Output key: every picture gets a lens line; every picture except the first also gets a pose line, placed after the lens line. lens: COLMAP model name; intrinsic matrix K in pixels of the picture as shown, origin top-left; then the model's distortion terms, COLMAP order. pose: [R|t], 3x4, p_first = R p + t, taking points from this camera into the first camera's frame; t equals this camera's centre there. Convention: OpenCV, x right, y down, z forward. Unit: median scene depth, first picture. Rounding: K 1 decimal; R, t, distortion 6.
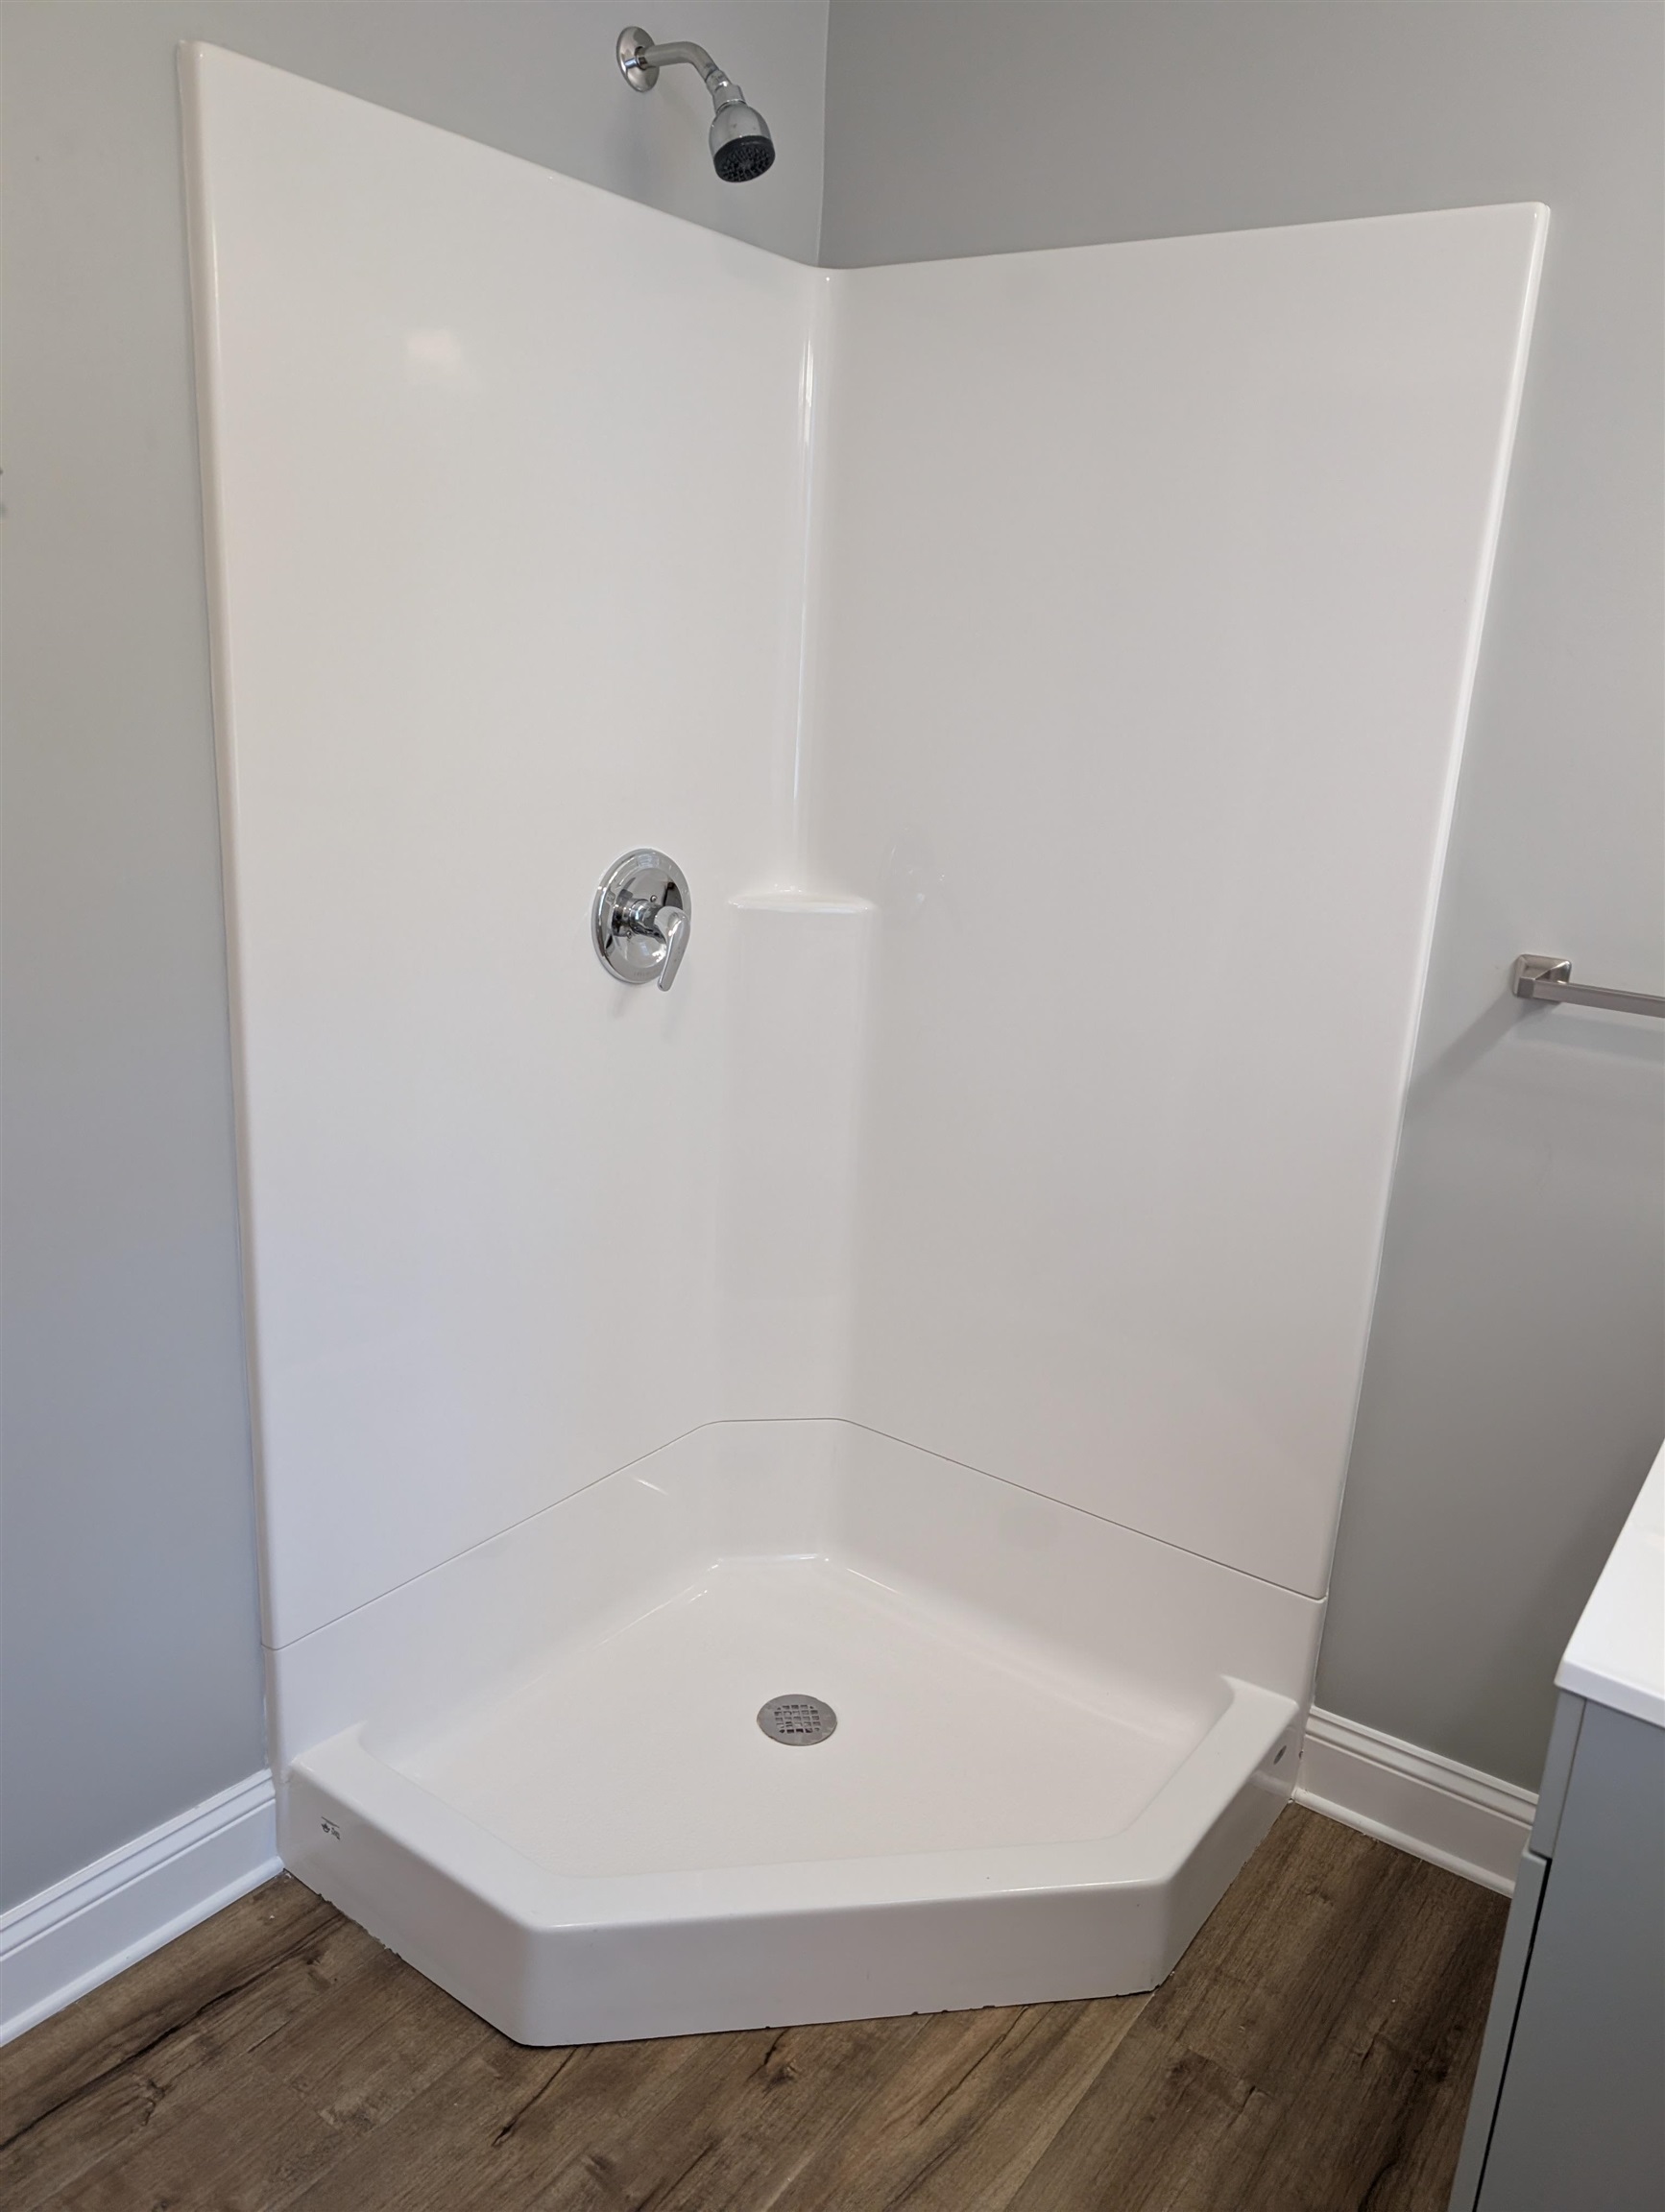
lens RADIAL K [[1605.5, 0, 837.4], [0, 1605.5, 1112.2], [0, 0, 1]] dist [0.030616, -0.034548]
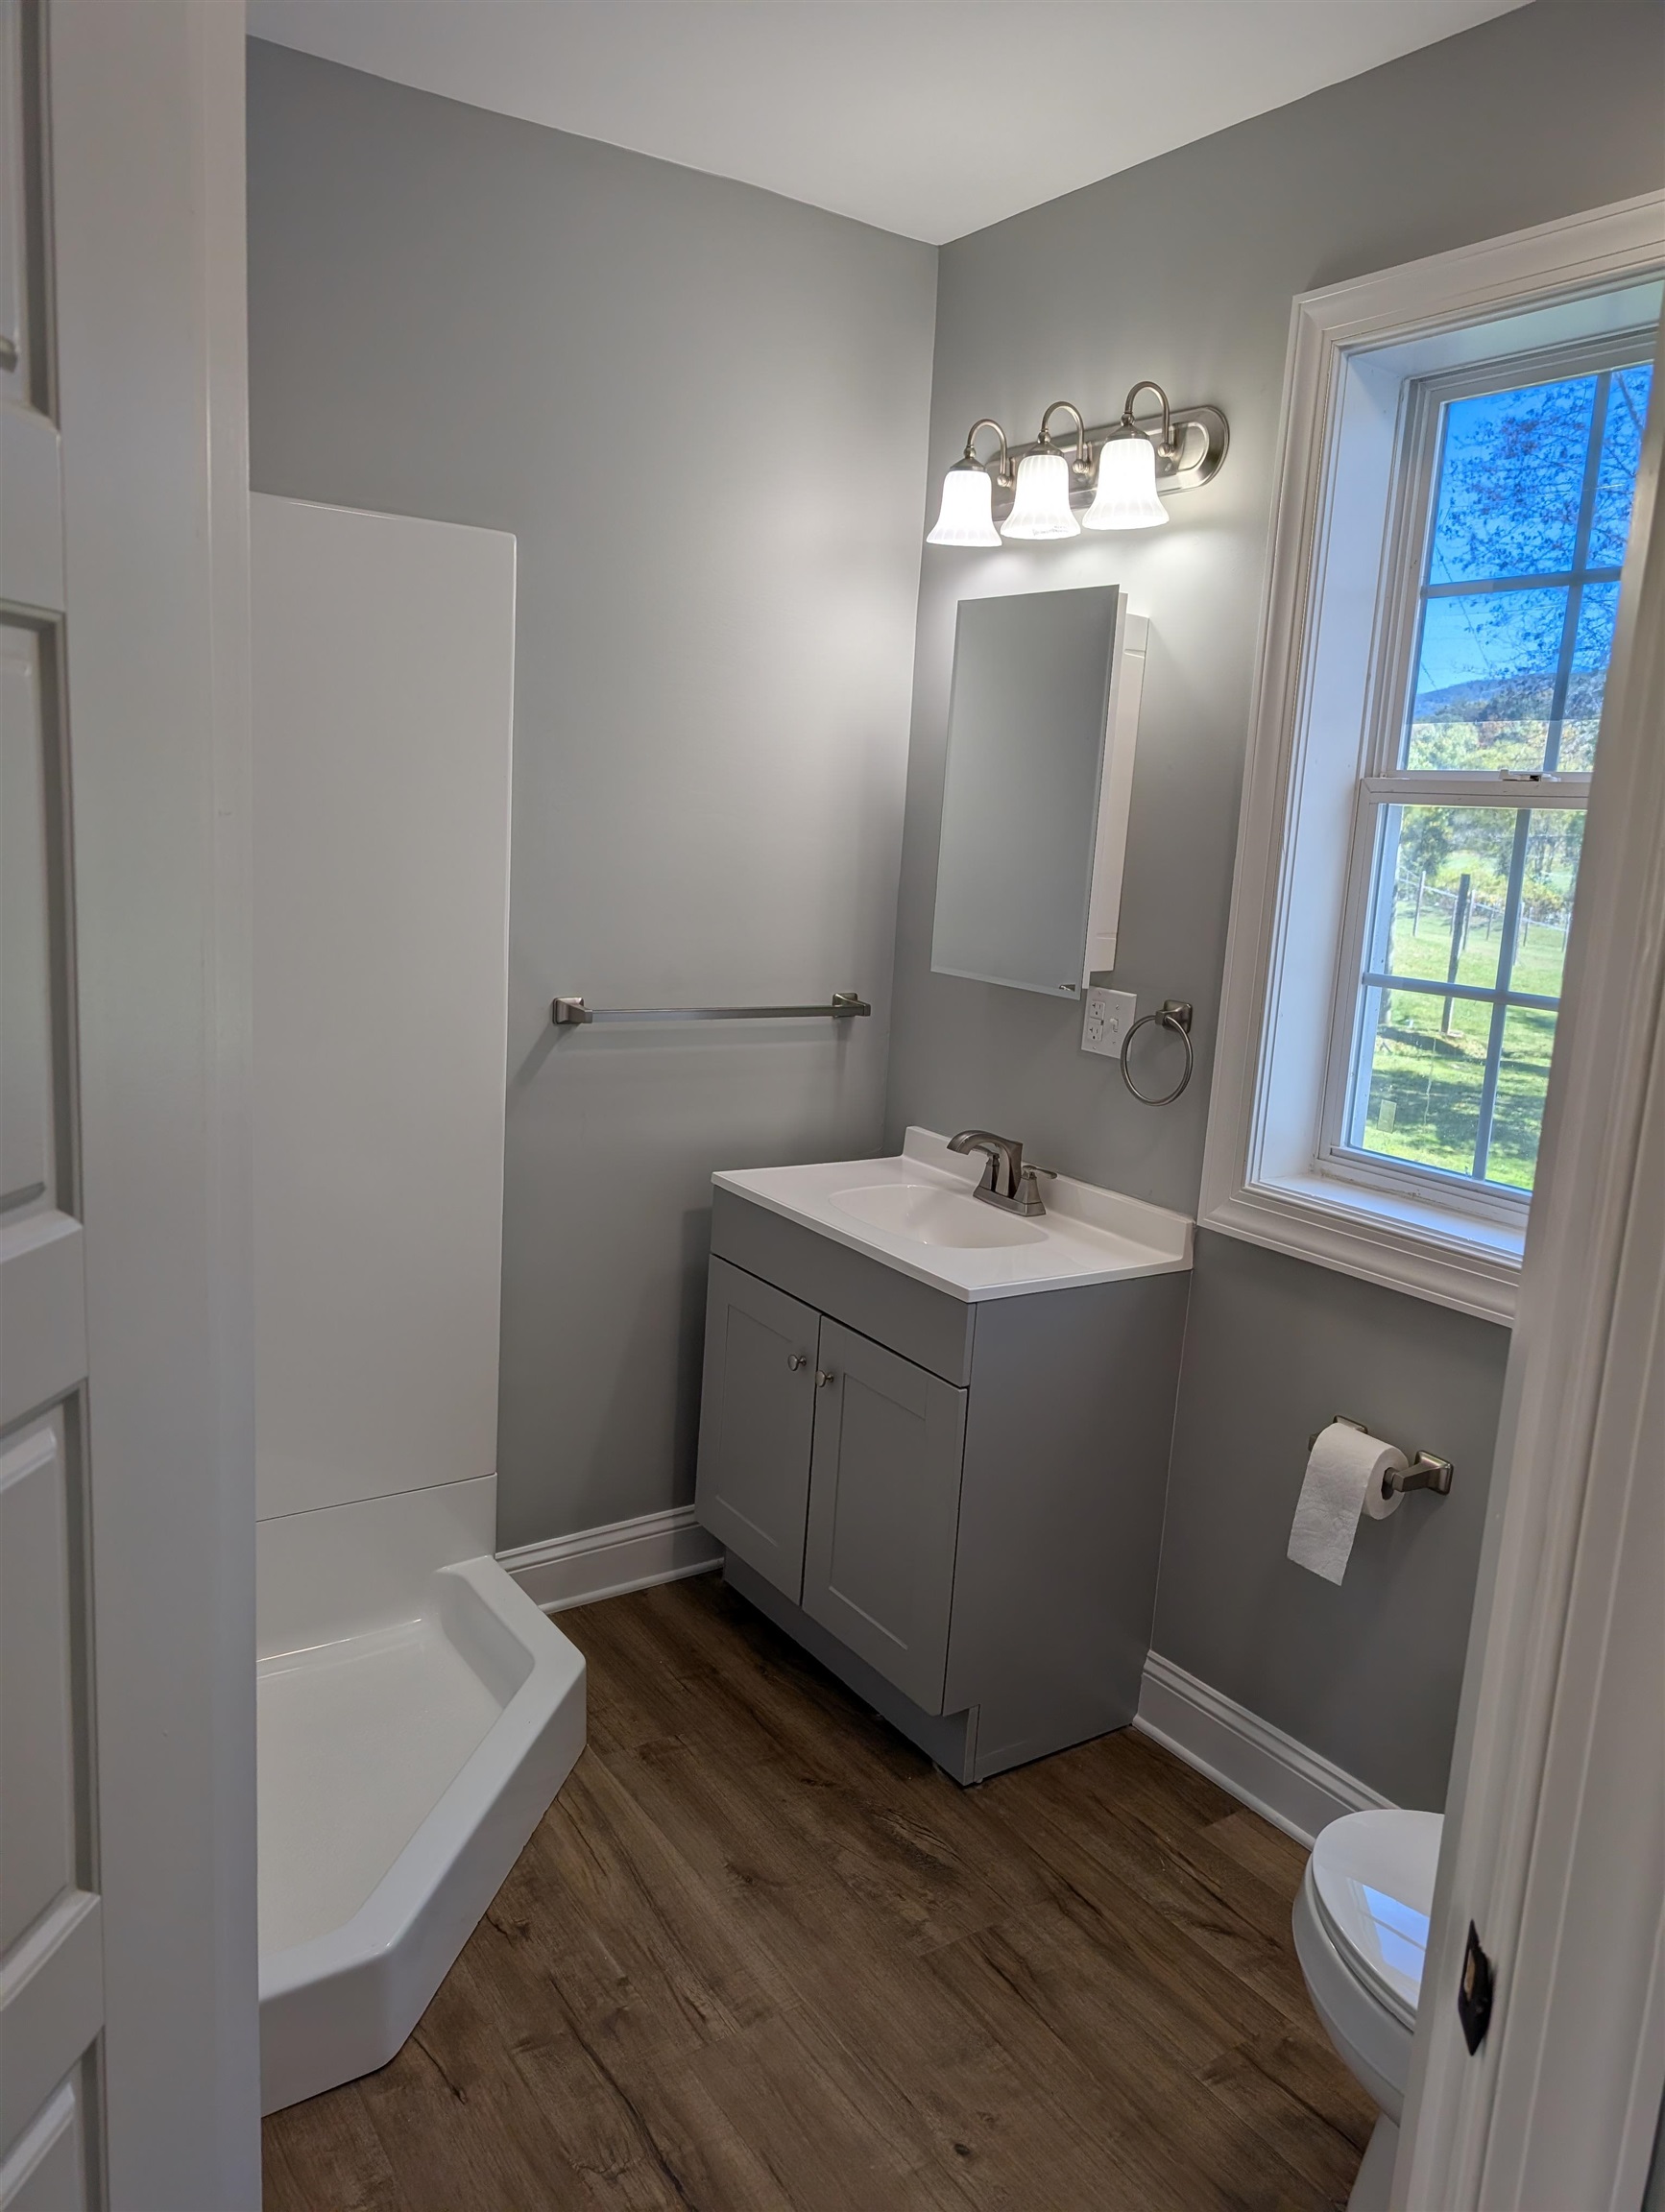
lens RADIAL K [[1605.5, 0, 837.4], [0, 1605.5, 1112.2], [0, 0, 1]] dist [0.030616, -0.034548]
pose [[0.346097, -0.209495, 0.914510, -0.984079], [0.232312, 0.963532, 0.132806, -0.141463], [-0.908982, 0.166488, 0.382144, 0.171848]]
